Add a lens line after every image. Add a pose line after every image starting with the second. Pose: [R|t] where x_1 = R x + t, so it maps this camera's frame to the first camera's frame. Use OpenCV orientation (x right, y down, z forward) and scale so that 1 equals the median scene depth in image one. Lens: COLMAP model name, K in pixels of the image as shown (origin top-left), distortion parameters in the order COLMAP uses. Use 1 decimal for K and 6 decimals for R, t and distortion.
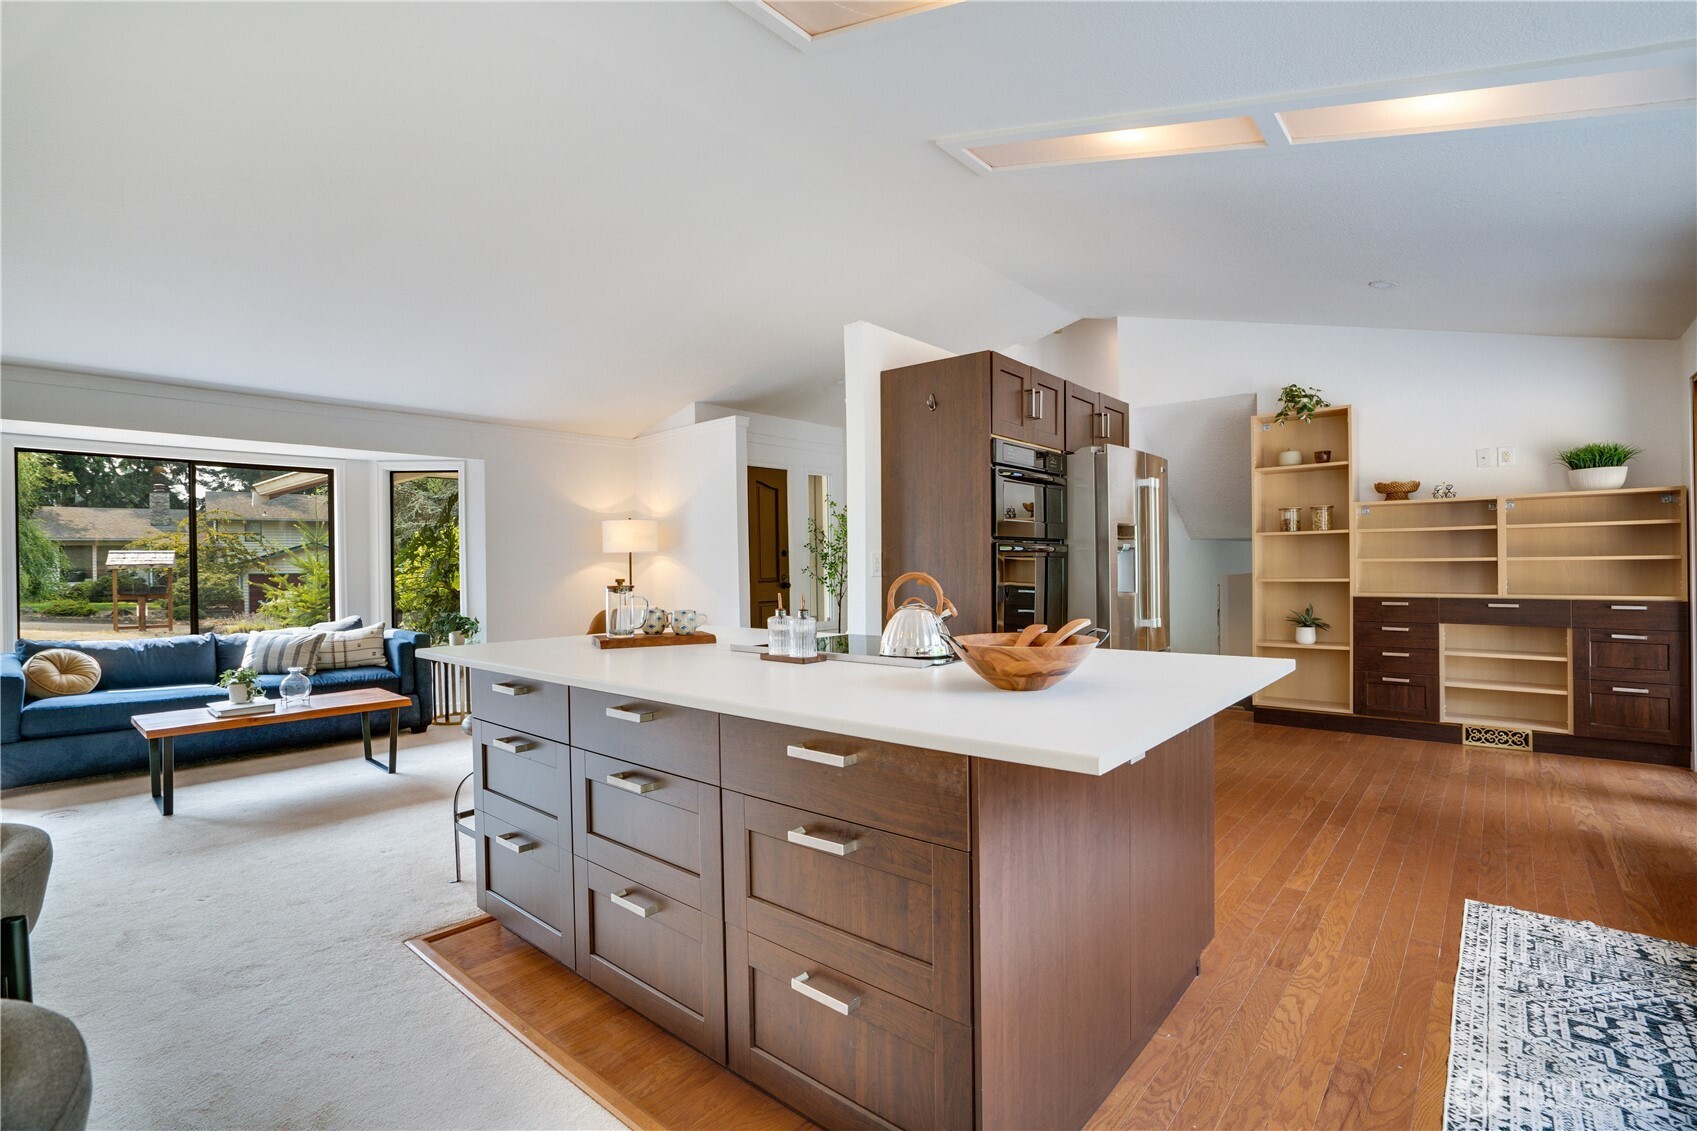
lens RADIAL K [[788.3, 0, 854.5], [0, 788.3, 566.9], [0, 0, 1]] dist [-0.056085, 0.020807]
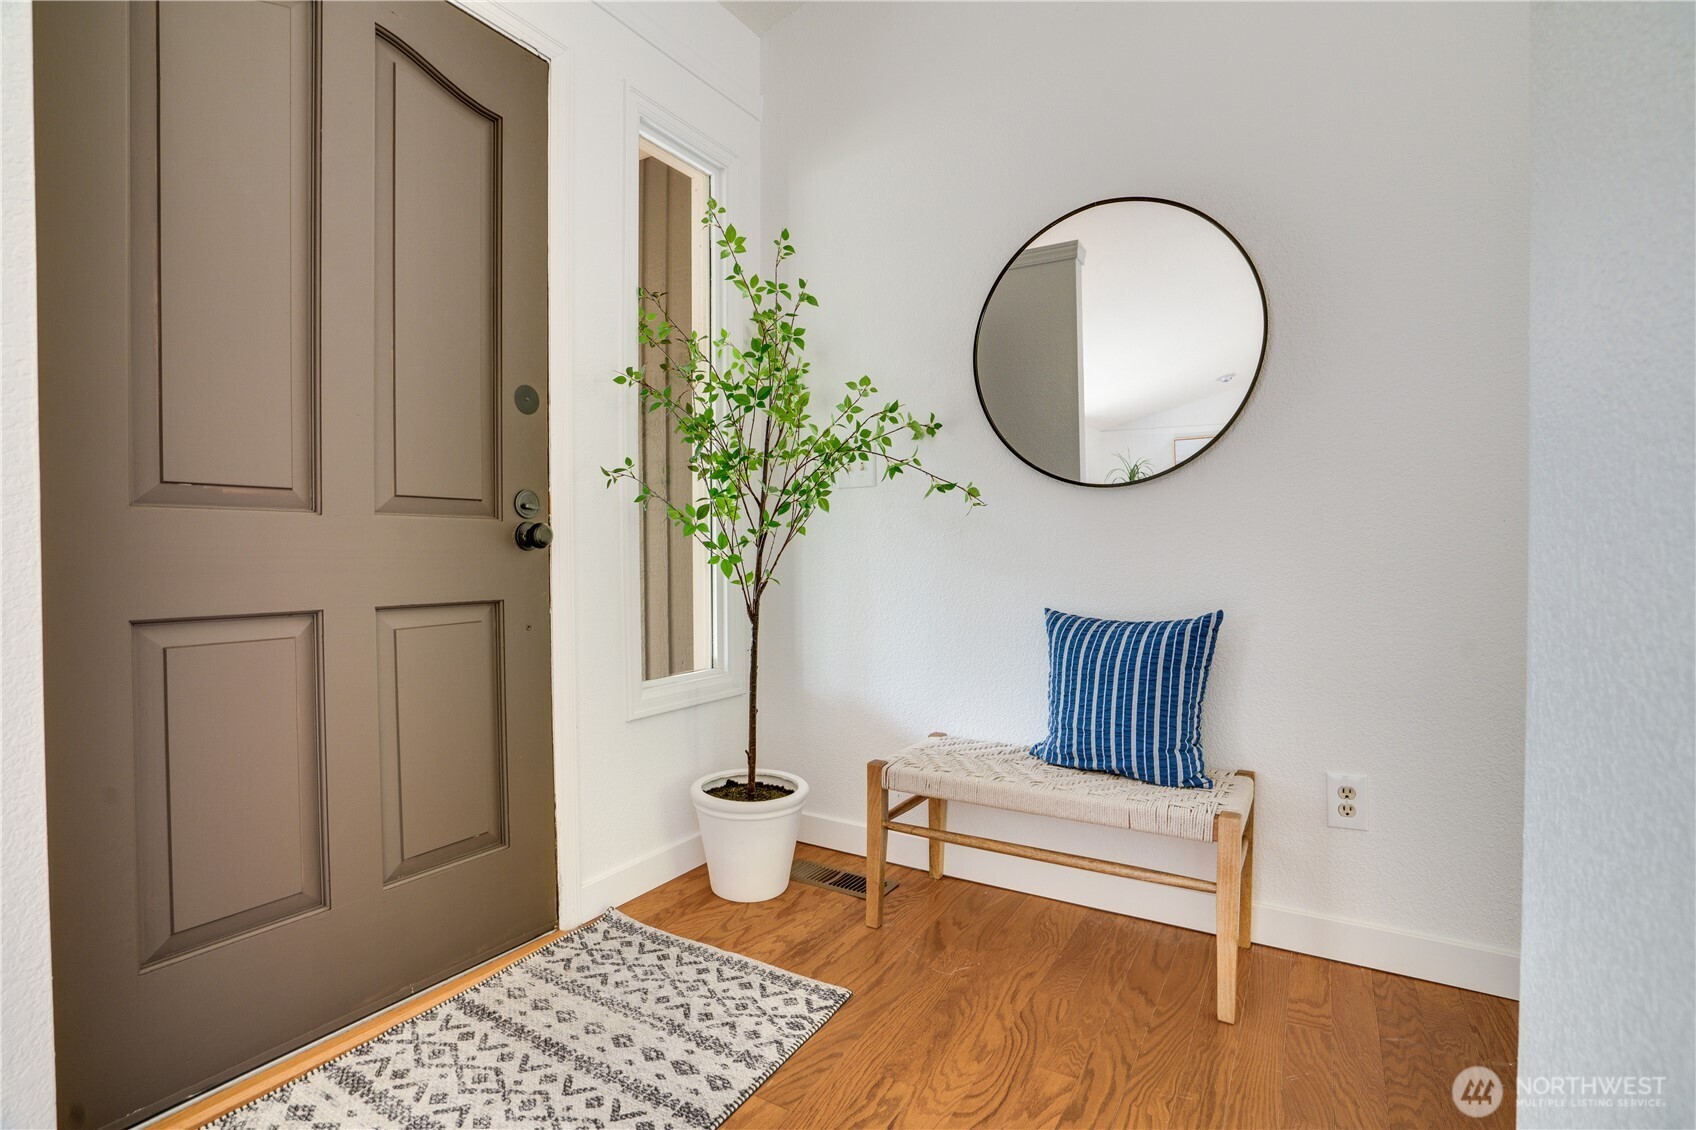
lens RADIAL K [[787.8, 0, 854.0], [0, 787.8, 566.4], [0, 0, 1]] dist [-0.056085, 0.020807]
pose [[0.985020, 0.013186, 0.171937, -0.053382], [-0.014185, 0.999889, 0.004583, 0.051127], [-0.171857, -0.006953, 0.985097, 1.253686]]
